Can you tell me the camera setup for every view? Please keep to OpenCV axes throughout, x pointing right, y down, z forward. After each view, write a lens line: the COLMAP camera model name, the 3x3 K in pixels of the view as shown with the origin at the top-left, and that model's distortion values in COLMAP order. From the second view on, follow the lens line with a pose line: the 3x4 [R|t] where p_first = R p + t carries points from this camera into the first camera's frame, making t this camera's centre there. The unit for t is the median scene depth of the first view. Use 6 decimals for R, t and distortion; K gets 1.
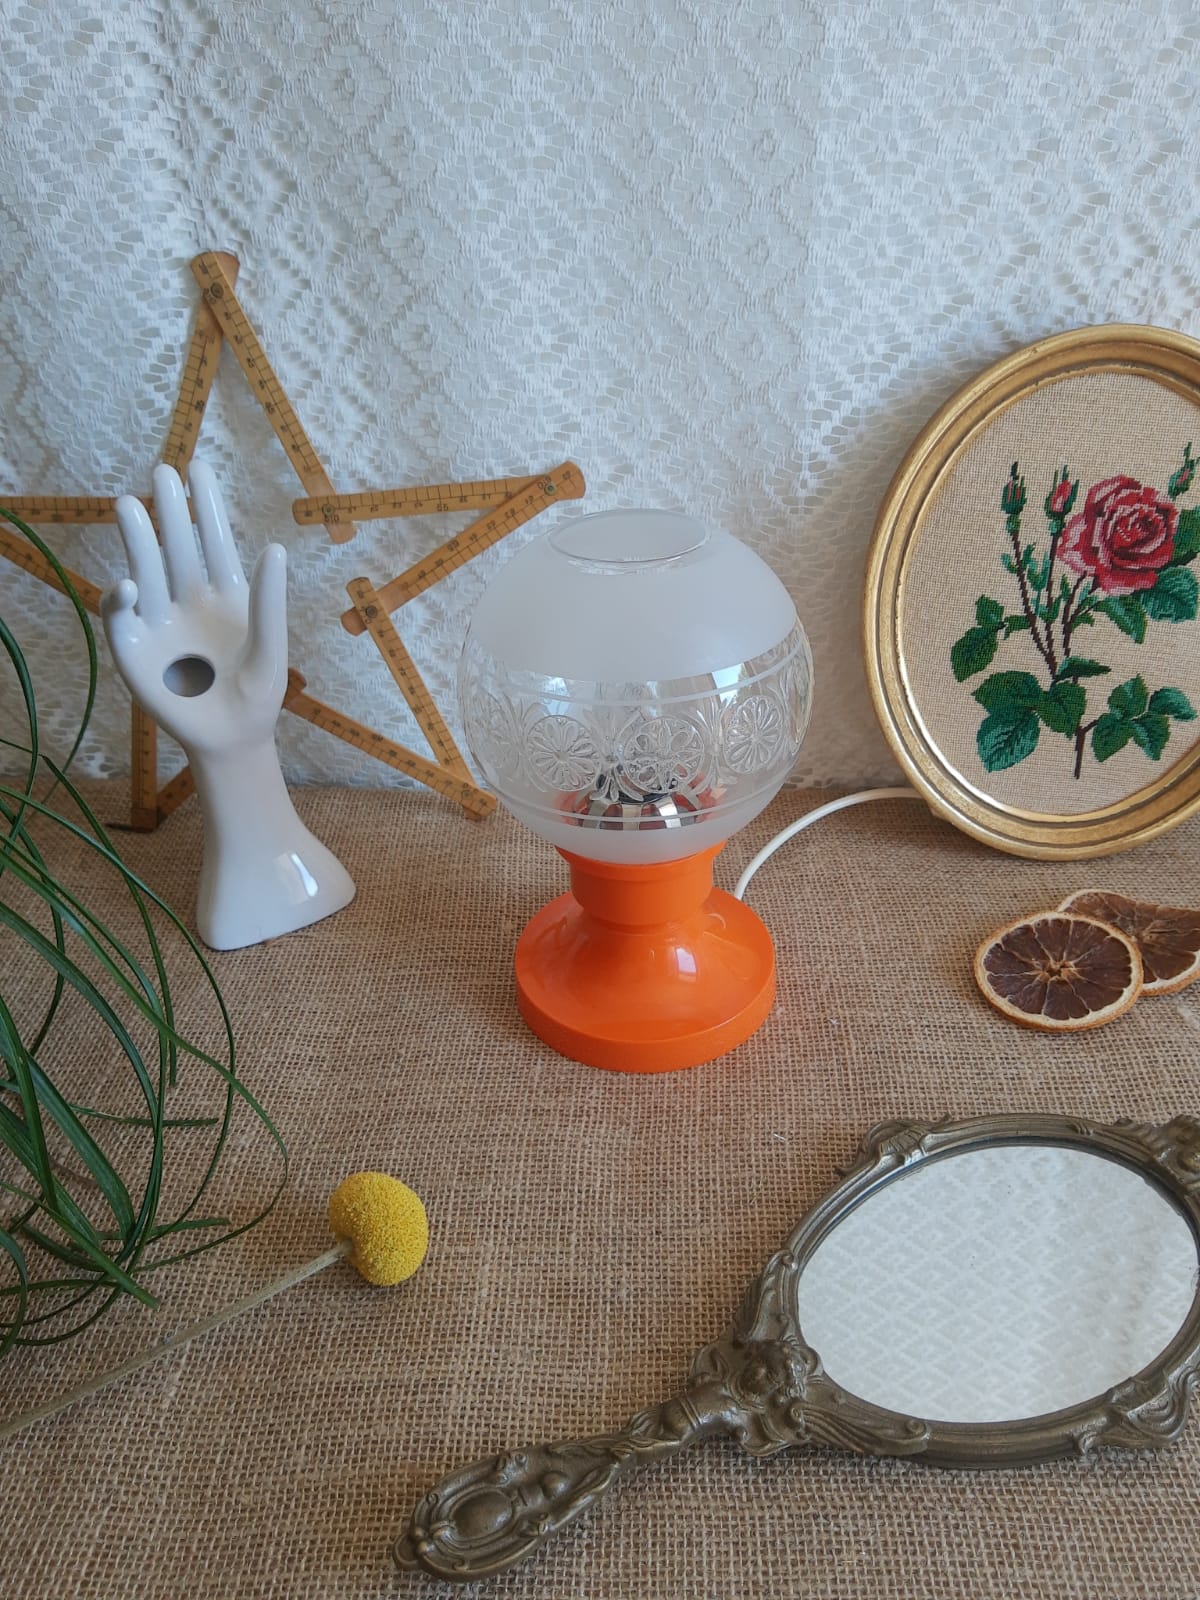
lens RADIAL K [[1325.8, 0, 607.6], [0, 1325.8, 805.9], [0, 0, 1]] dist [-0.052924, 0.042560]
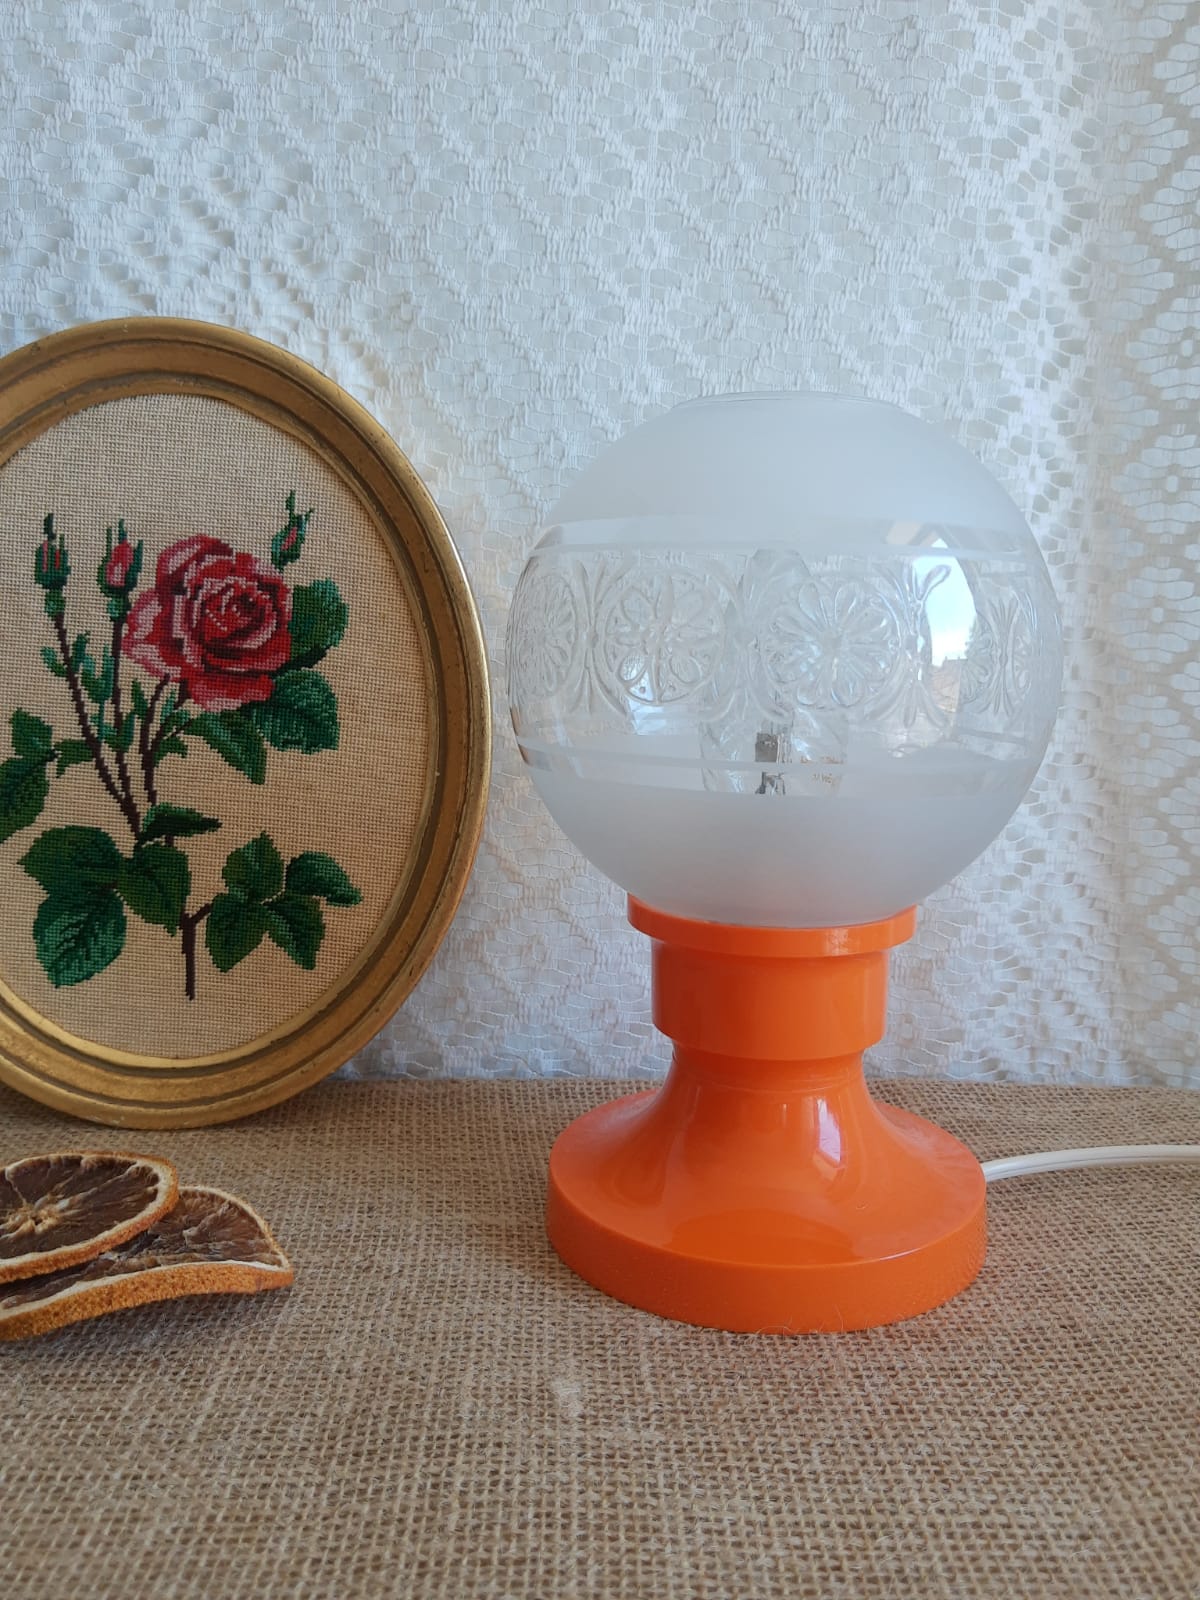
lens RADIAL K [[1325.8, 0, 601.6], [0, 1325.8, 806.4], [0, 0, 1]] dist [-0.052924, 0.042560]
pose [[0.996453, 0.021680, 0.081314, 0.539353], [0.006618, 0.943064, -0.332545, 0.114646], [-0.083894, 0.331903, 0.939575, 0.369903]]
